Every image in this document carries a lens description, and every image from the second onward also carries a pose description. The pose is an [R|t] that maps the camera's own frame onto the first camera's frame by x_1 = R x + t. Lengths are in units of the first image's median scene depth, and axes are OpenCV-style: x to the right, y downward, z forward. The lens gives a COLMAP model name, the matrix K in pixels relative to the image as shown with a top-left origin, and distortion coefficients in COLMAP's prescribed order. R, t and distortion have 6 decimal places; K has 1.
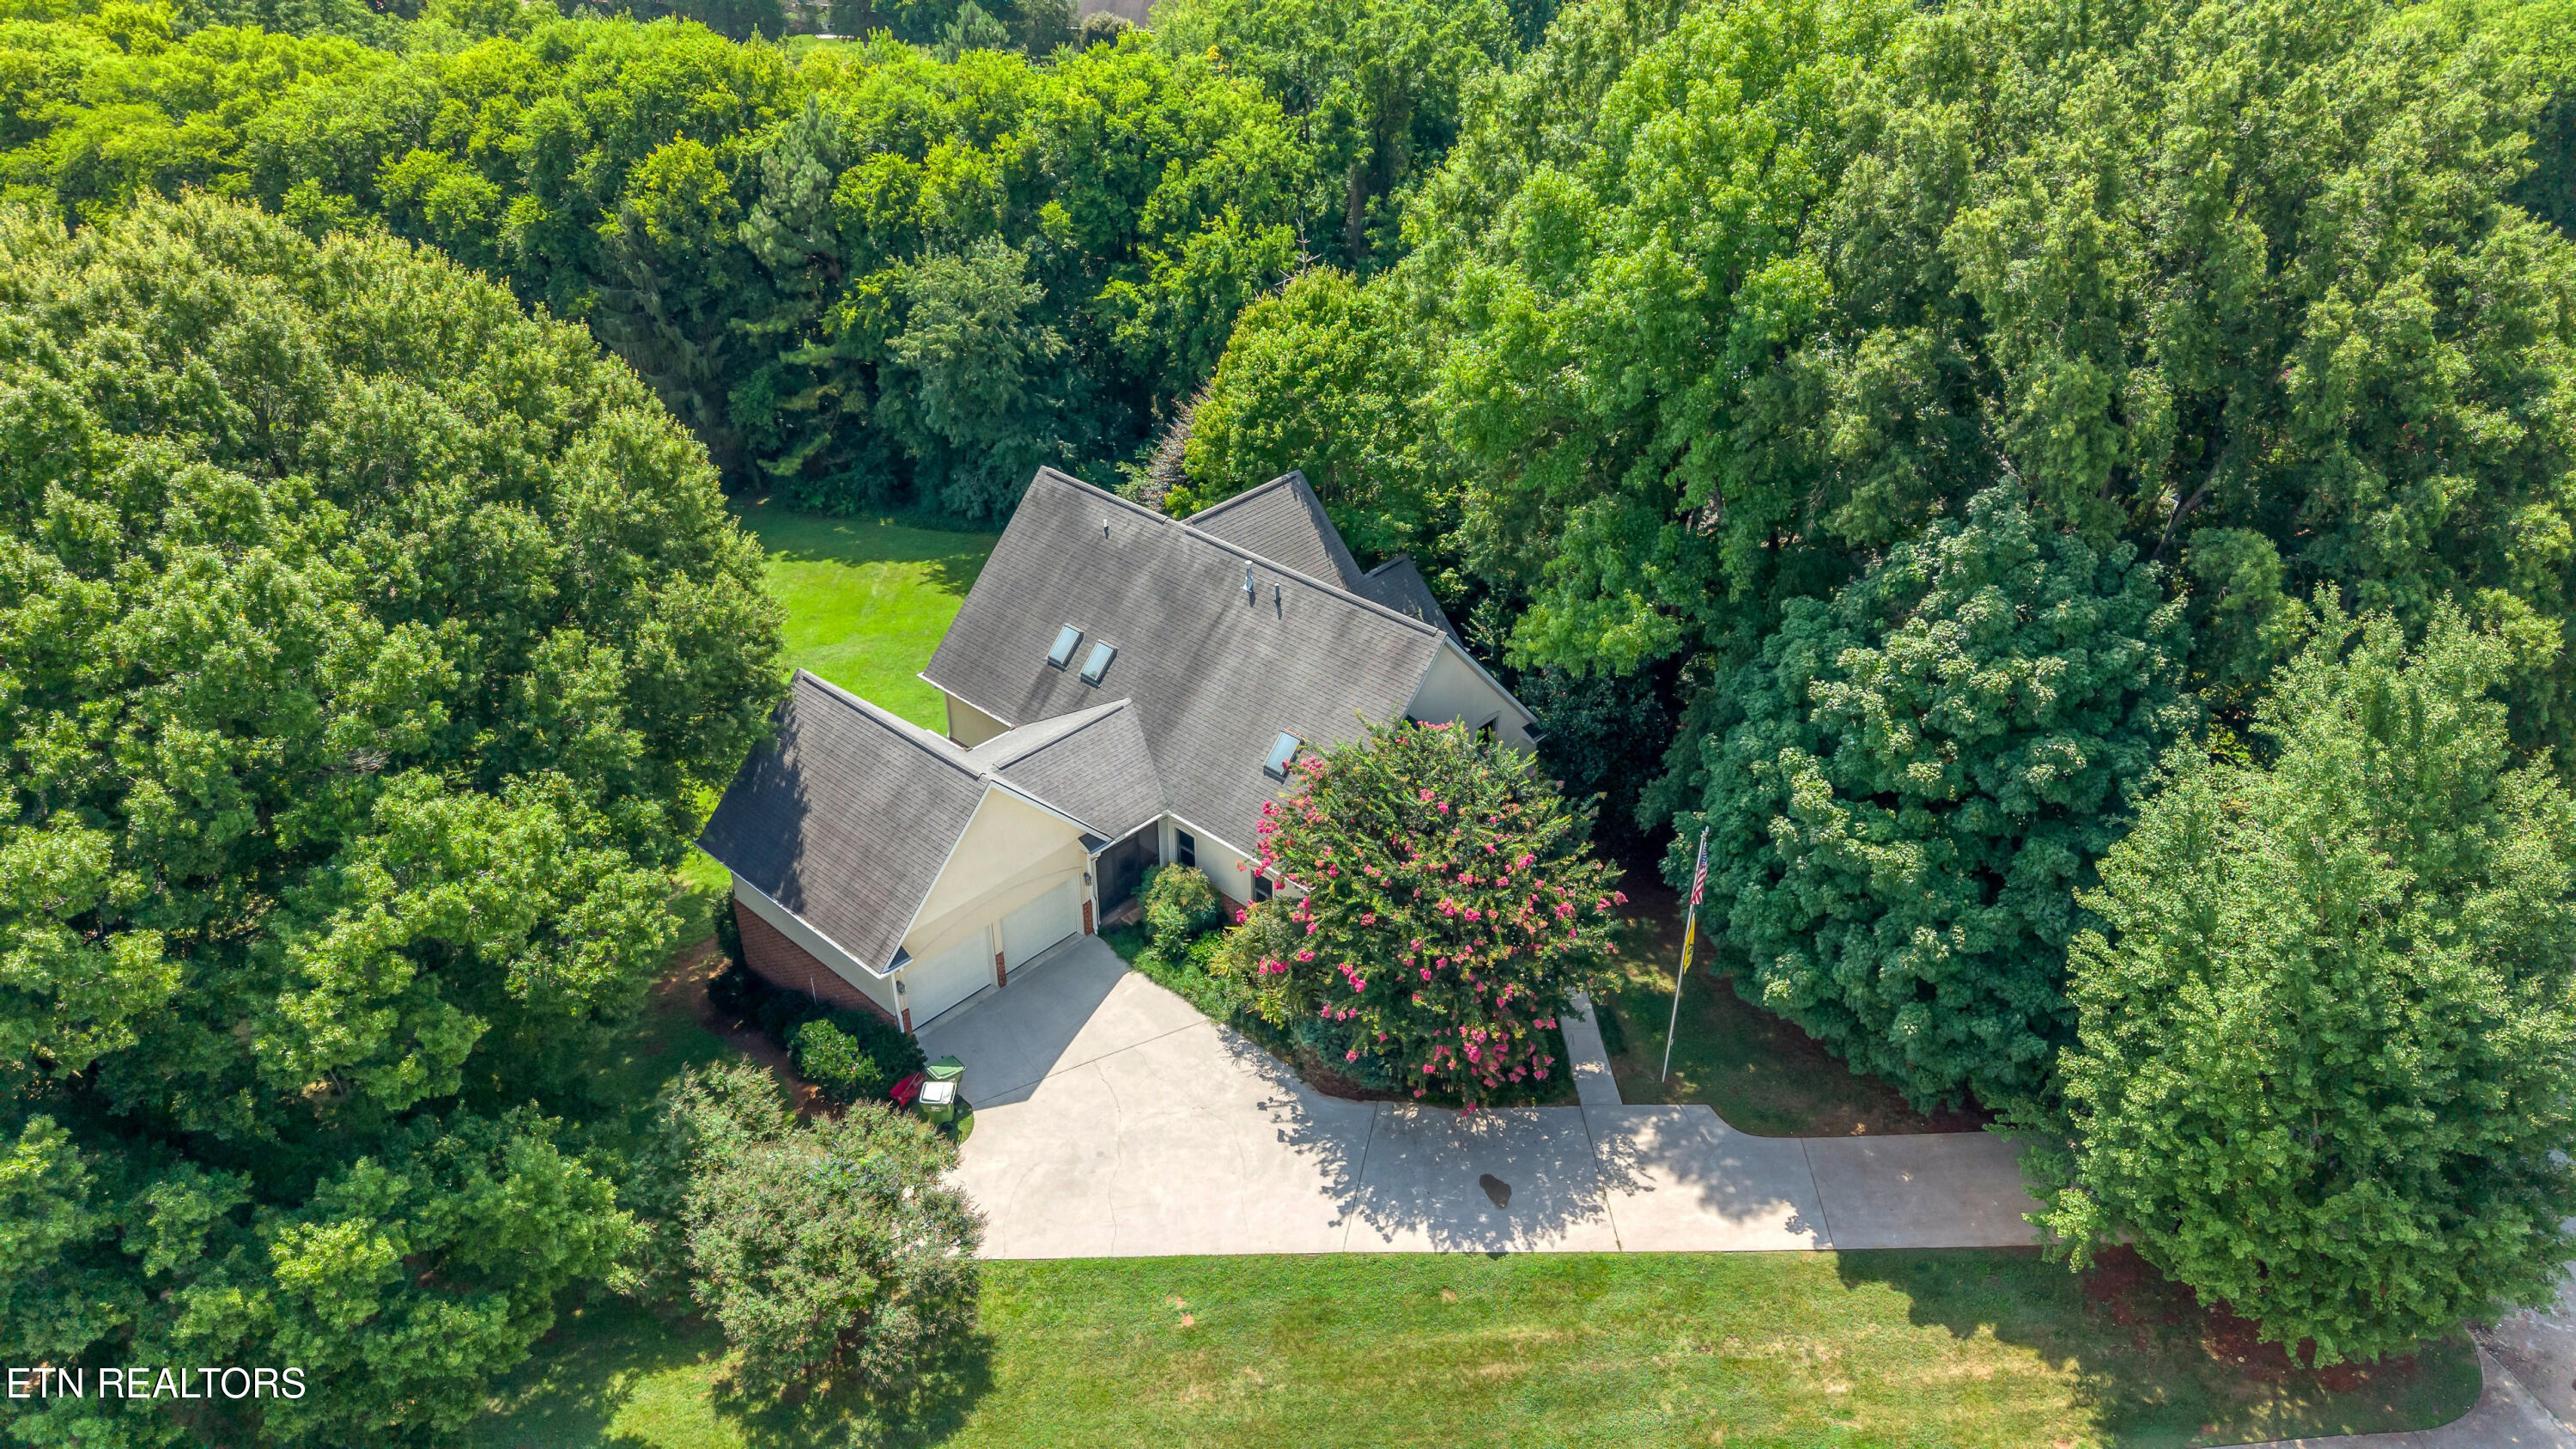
lens RADIAL K [[1711.6, 0, 1288.0], [0, 1711.6, 724.5], [0, 0, 1]] dist [0.028715, -0.028542]
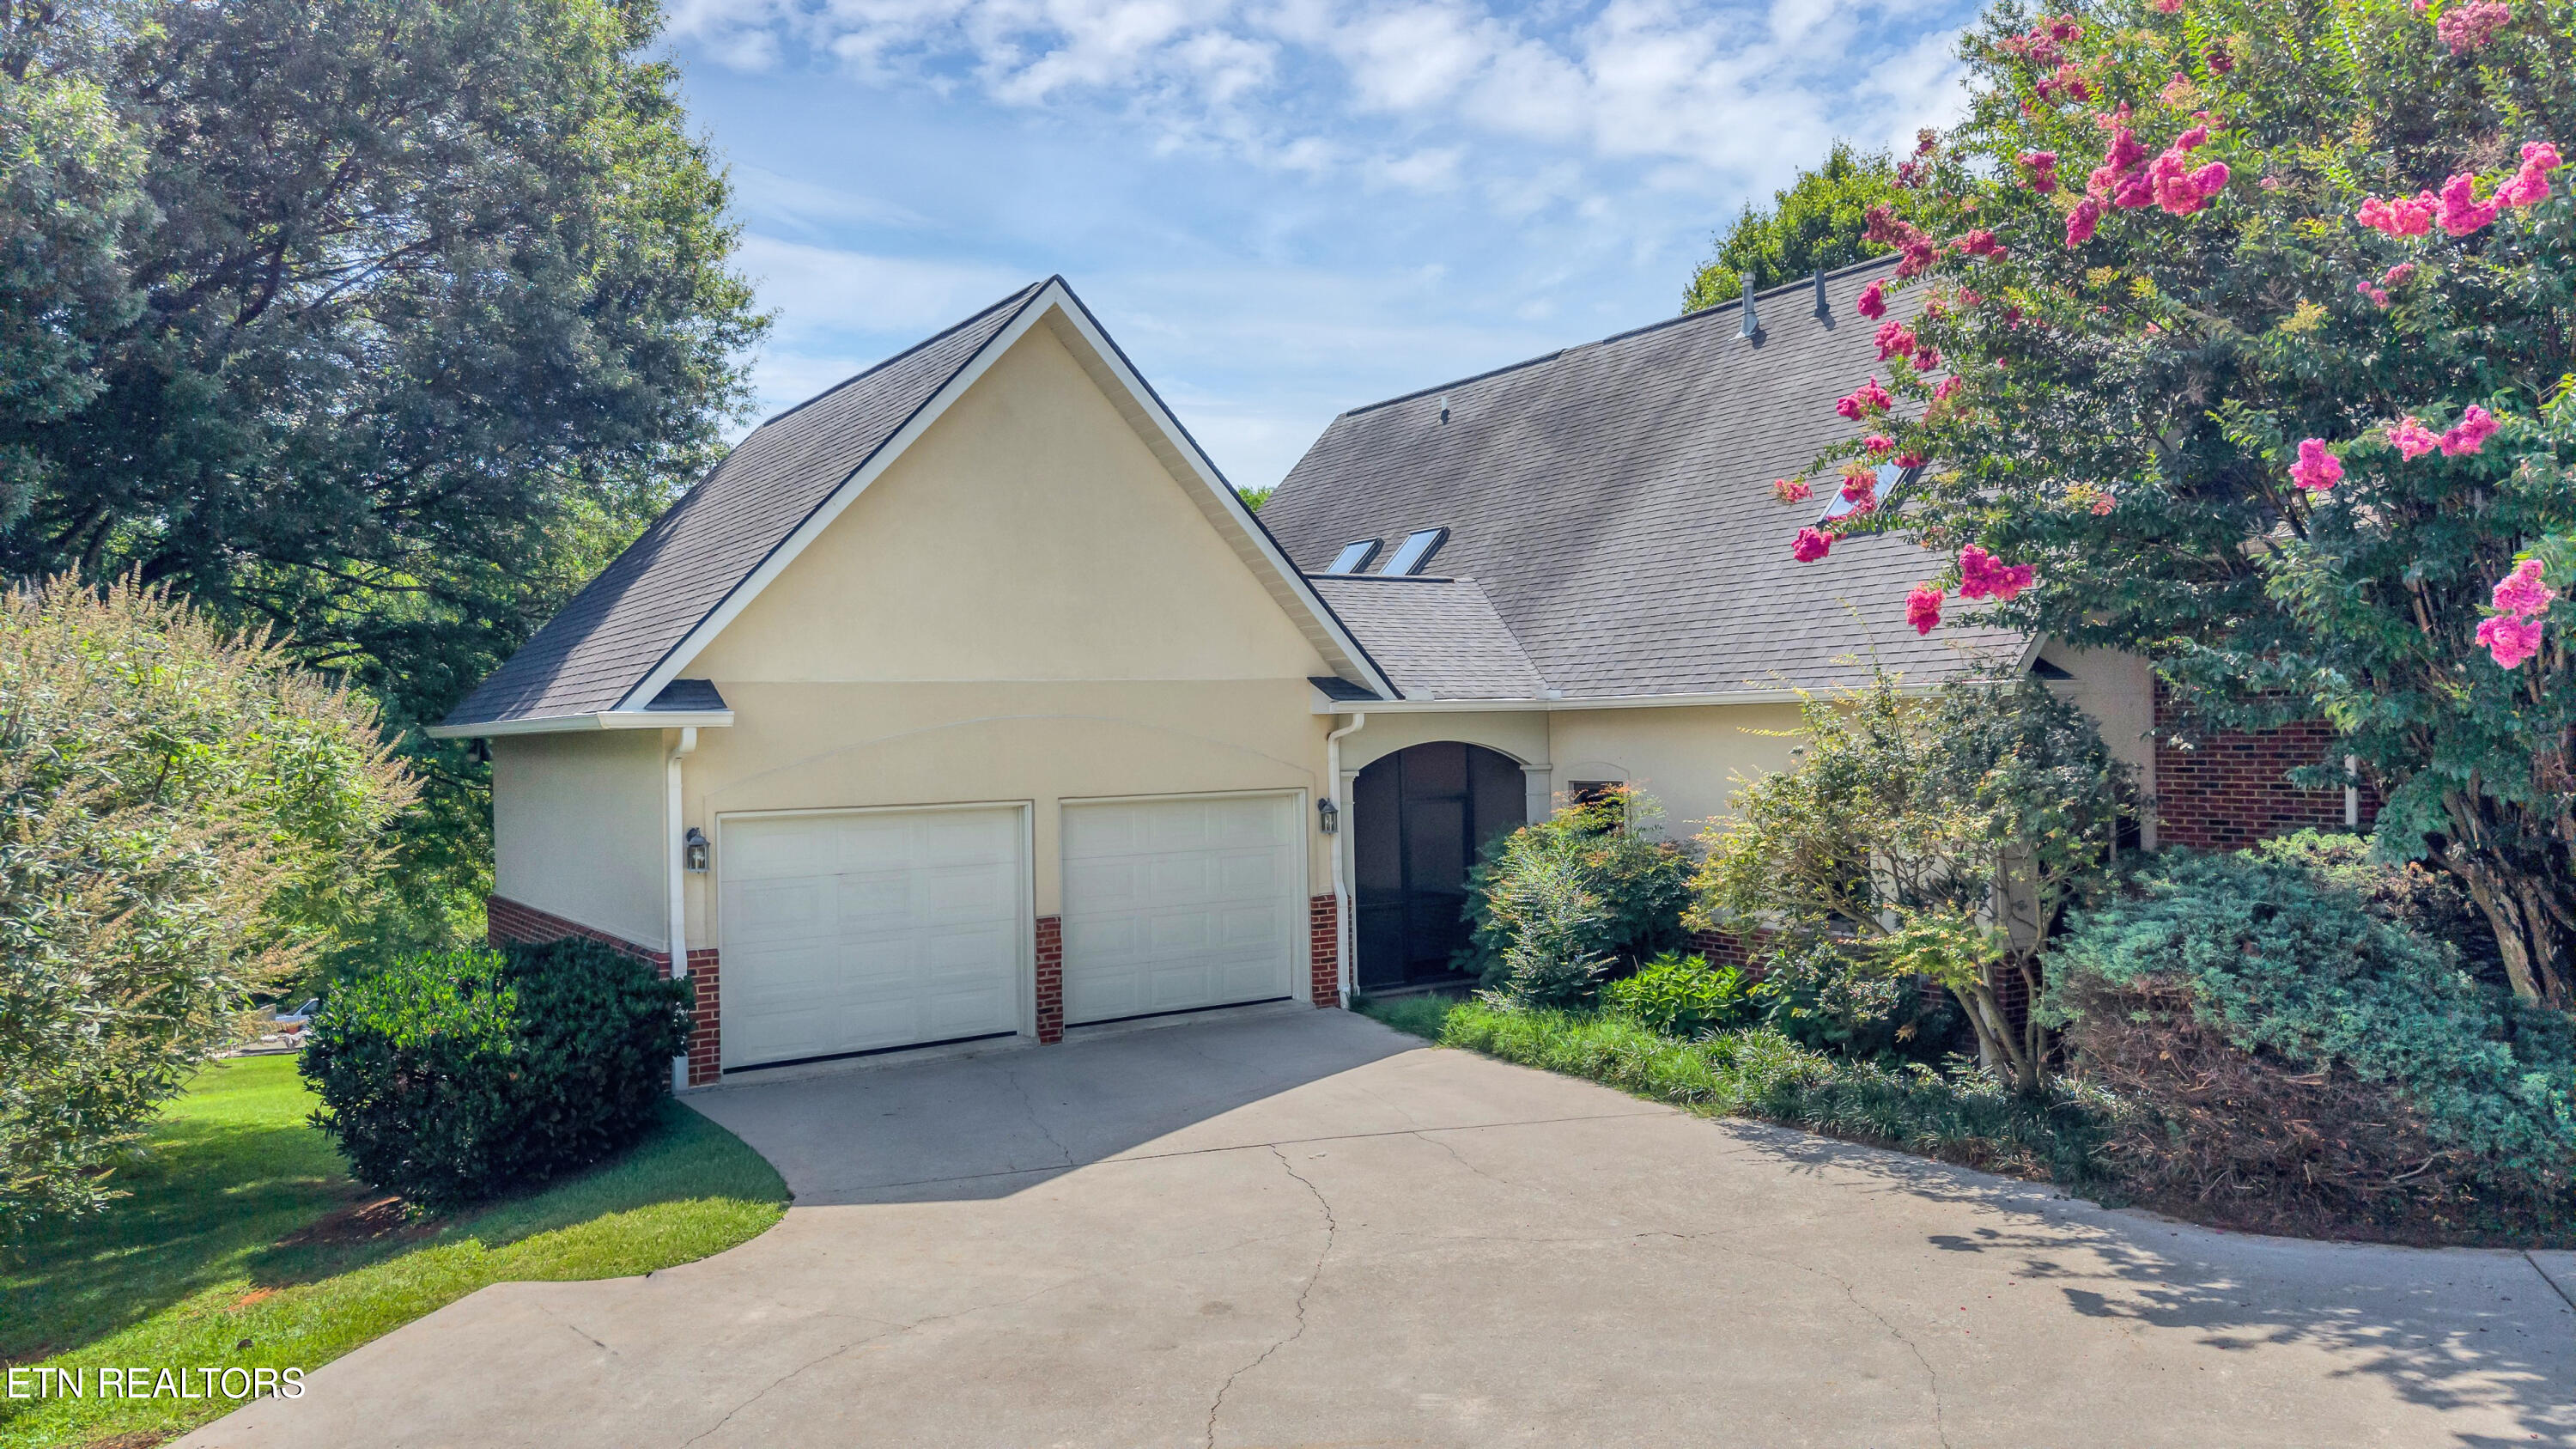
lens RADIAL K [[1711.6, 0, 1288.0], [0, 1711.6, 724.5], [0, 0, 1]] dist [0.028715, -0.028542]
pose [[0.975592, -0.020426, -0.218641, -0.045915], [-0.098216, 0.849936, -0.517652, 0.266311], [0.196405, 0.526490, 0.827184, 0.694360]]
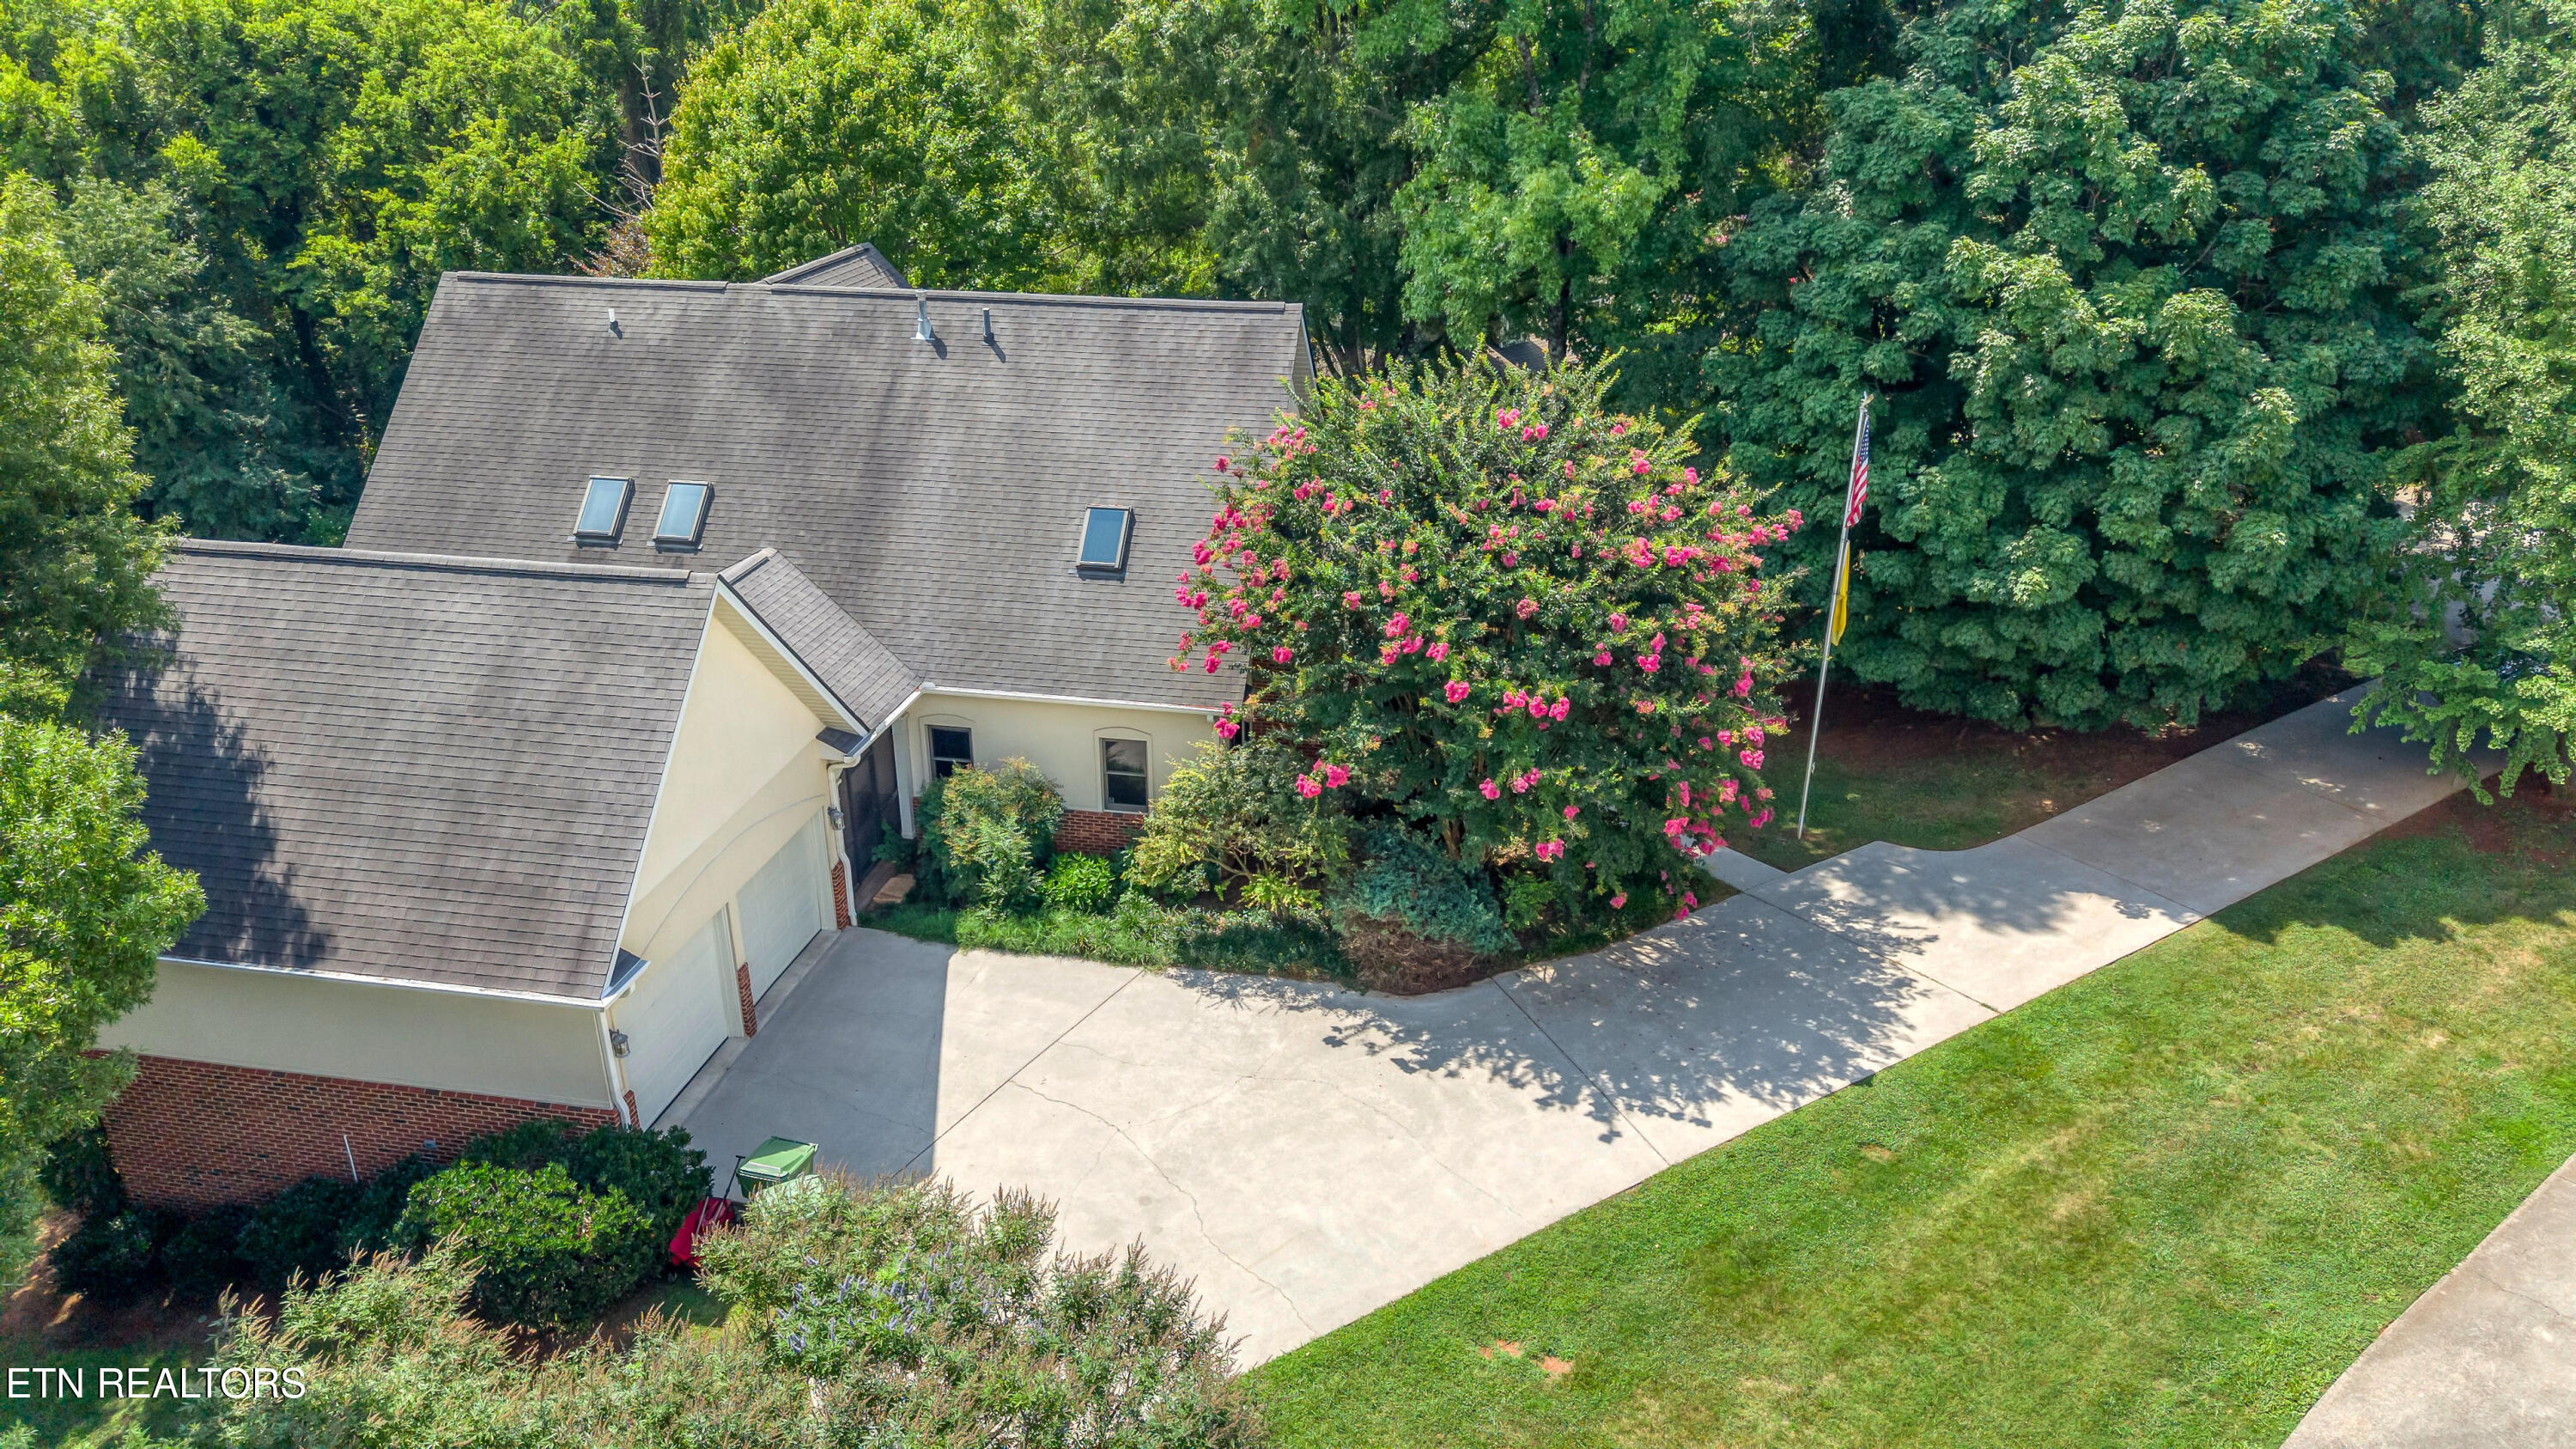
lens RADIAL K [[1711.6, 0, 1288.0], [0, 1711.6, 724.5], [0, 0, 1]] dist [0.028715, -0.028542]
pose [[0.841546, -0.205882, 0.499412, -0.267513], [0.278085, 0.957719, -0.073776, 0.145666], [-0.463107, 0.200965, 0.863218, 0.450343]]
